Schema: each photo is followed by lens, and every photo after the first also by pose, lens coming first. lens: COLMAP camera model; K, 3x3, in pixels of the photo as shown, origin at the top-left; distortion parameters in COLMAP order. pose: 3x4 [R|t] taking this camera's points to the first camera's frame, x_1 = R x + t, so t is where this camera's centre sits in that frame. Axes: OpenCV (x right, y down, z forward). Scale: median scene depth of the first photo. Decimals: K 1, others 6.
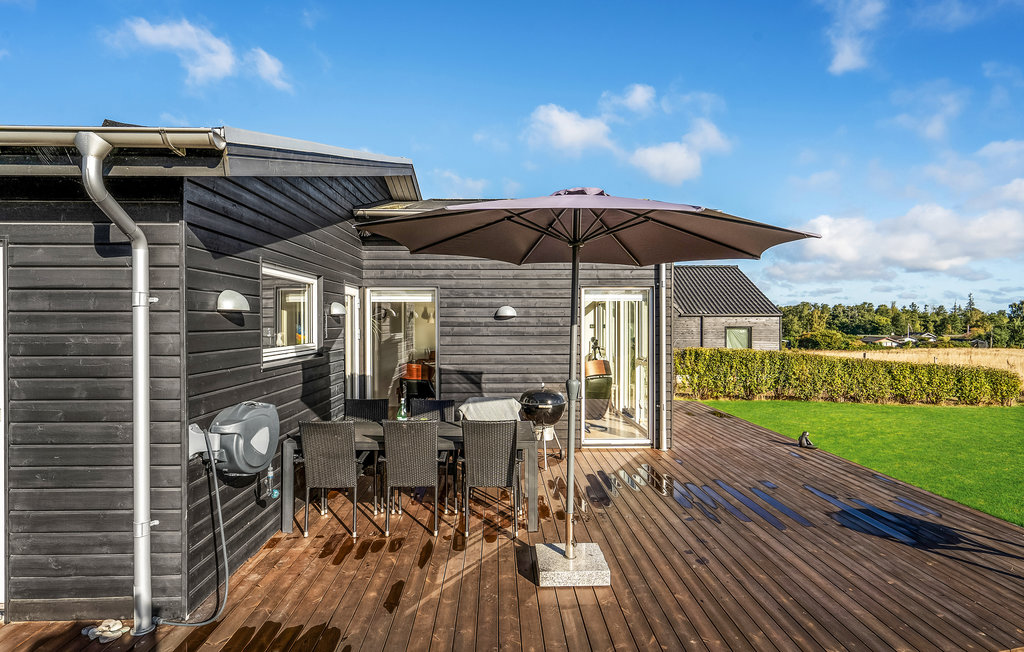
lens RADIAL K [[565.3, 0, 512.0], [0, 565.3, 326.0], [0, 0, 1]] dist [0.013847, -0.000045]
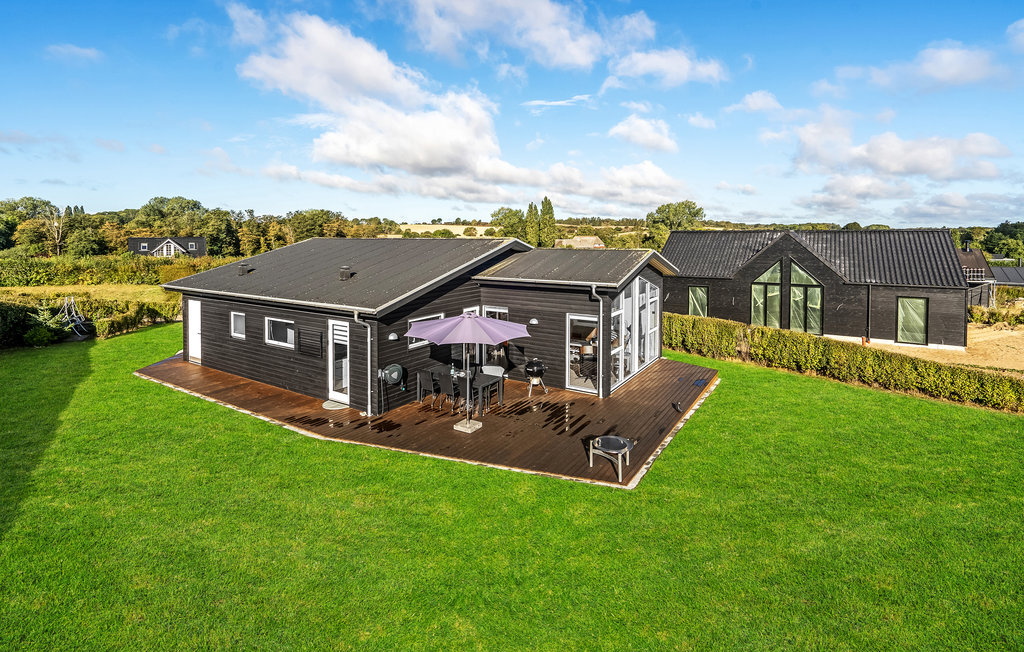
lens RADIAL K [[502.9, 0, 511.7], [0, 502.9, 253.8], [0, 0, 1]] dist [-0.002487, 0.008045]
pose [[0.831720, 0.026170, -0.554578, 0.975019], [-0.008317, 0.999364, 0.034686, -0.347586], [0.555133, -0.024237, 0.831408, -0.641819]]
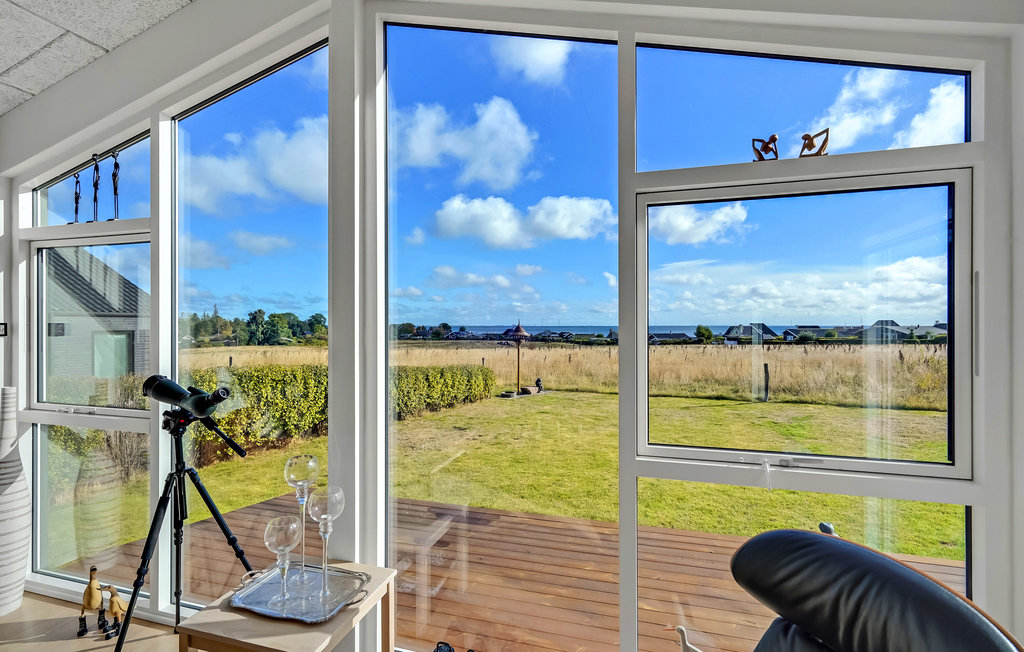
lens RADIAL K [[463.3, 0, 512.0], [0, 463.3, 326.0], [0, 0, 1]] dist [-0.002572, -0.000124]
pose [[0.309308, 0.001785, 0.950960, 0.024723], [0.006427, 0.999971, -0.003968, 0.002773], [-0.950940, 0.007339, 0.309287, 1.172260]]
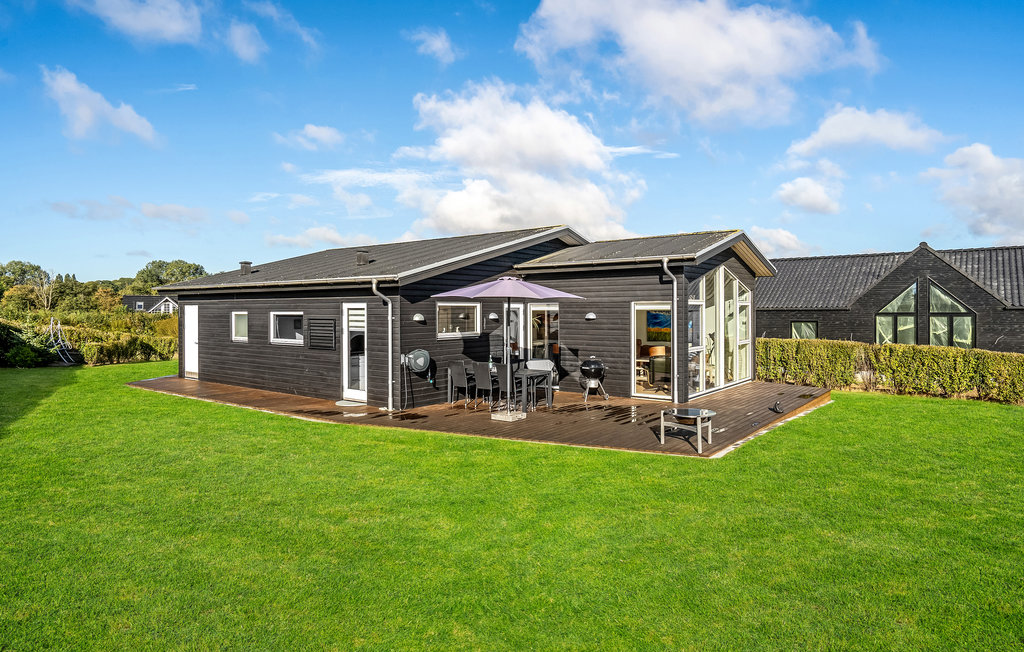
lens RADIAL K [[611.7, 0, 512.0], [0, 611.7, 326.0], [0, 0, 1]] dist [0.019394, -0.001941]
pose [[0.779419, 0.014469, -0.626335, 0.981519], [-0.002648, 0.999800, 0.019802, -0.030639], [0.626497, -0.013776, 0.779302, -0.629205]]
